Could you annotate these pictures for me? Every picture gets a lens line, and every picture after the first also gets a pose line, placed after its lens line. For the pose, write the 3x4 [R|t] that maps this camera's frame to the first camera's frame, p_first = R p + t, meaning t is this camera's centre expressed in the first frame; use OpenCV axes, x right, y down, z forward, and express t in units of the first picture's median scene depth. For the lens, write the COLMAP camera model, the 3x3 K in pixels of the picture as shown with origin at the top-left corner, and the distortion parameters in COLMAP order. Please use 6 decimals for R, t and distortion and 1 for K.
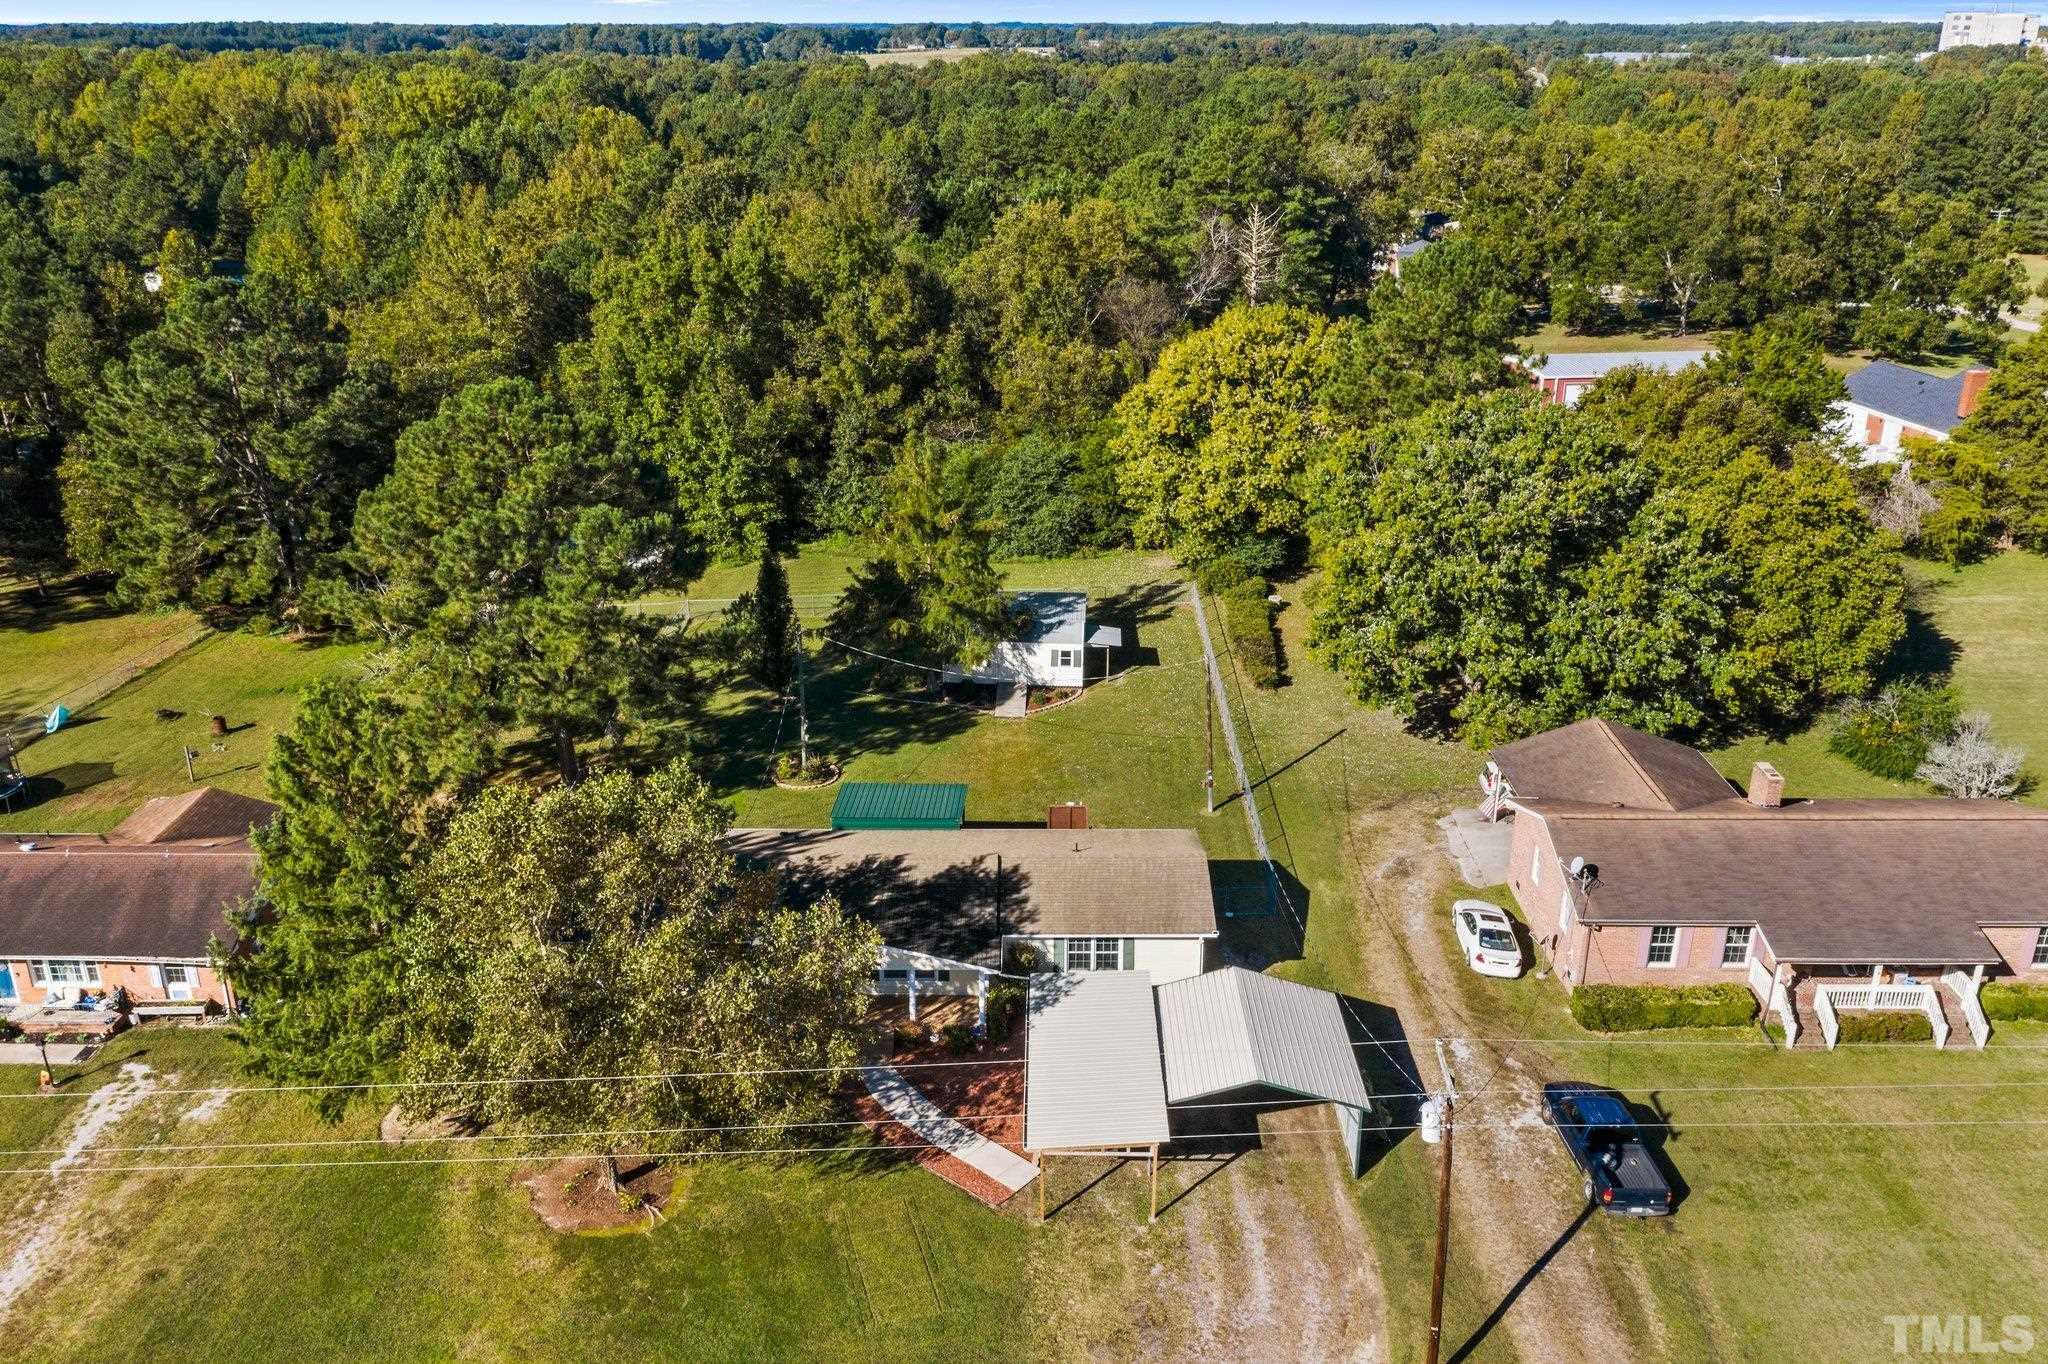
lens RADIAL K [[1658.8, 0, 1020.5], [0, 1658.8, 666.0], [0, 0, 1]] dist [-0.009154, 0.014377]
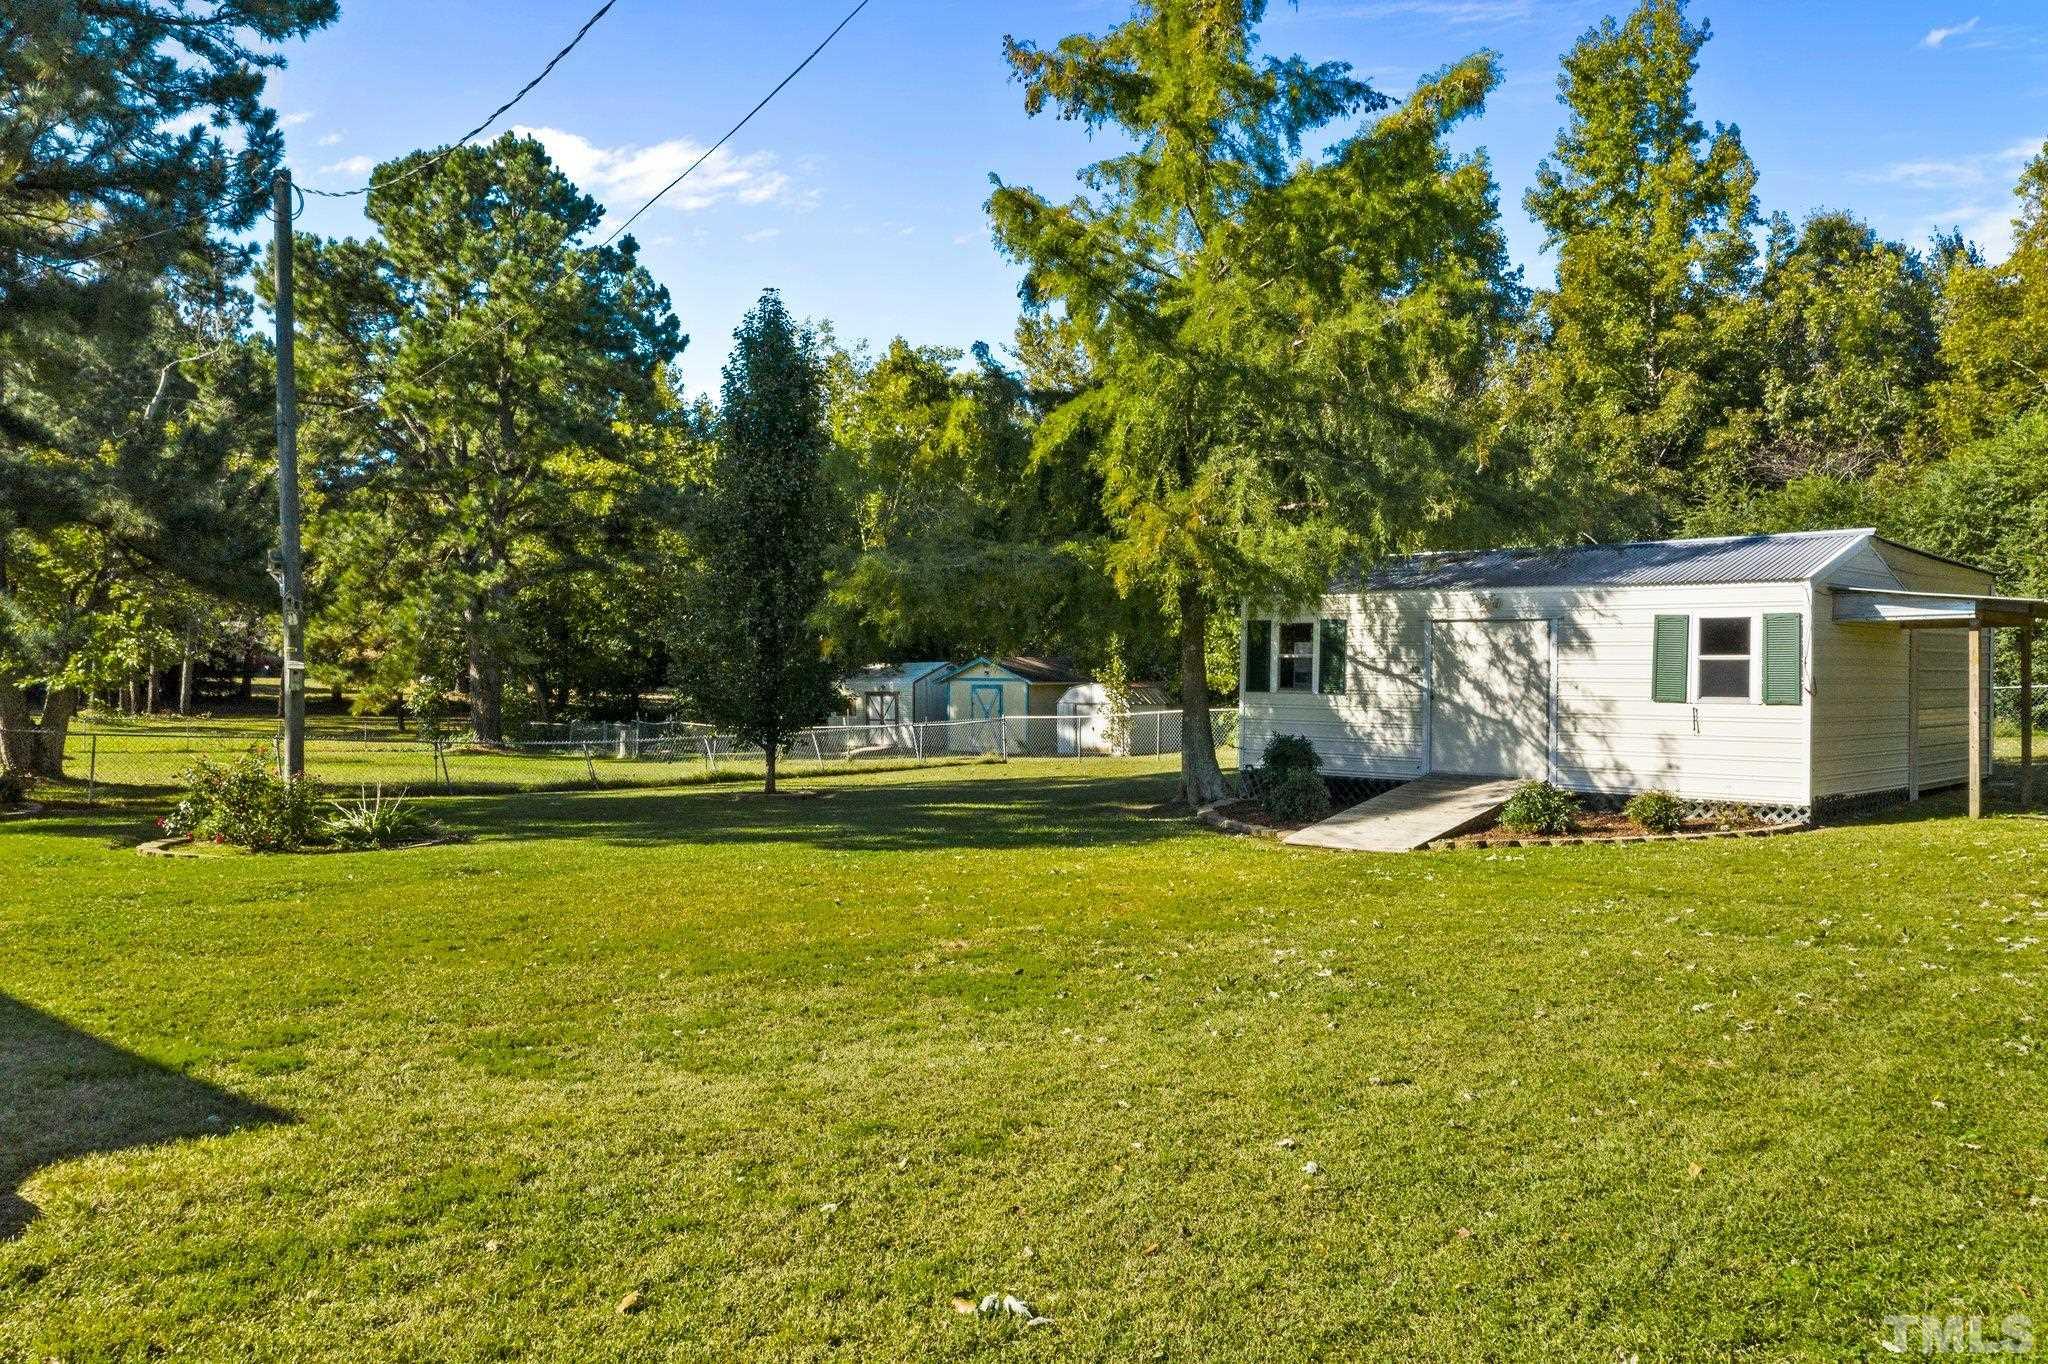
lens RADIAL K [[1658.8, 0, 1020.5], [0, 1658.8, 666.0], [0, 0, 1]] dist [-0.009154, 0.014377]
pose [[0.731239, 0.000003, -0.682122, 0.102786], [-0.246221, 0.932582, -0.263945, 0.071045], [0.636133, 0.360959, 0.681941, 0.806352]]
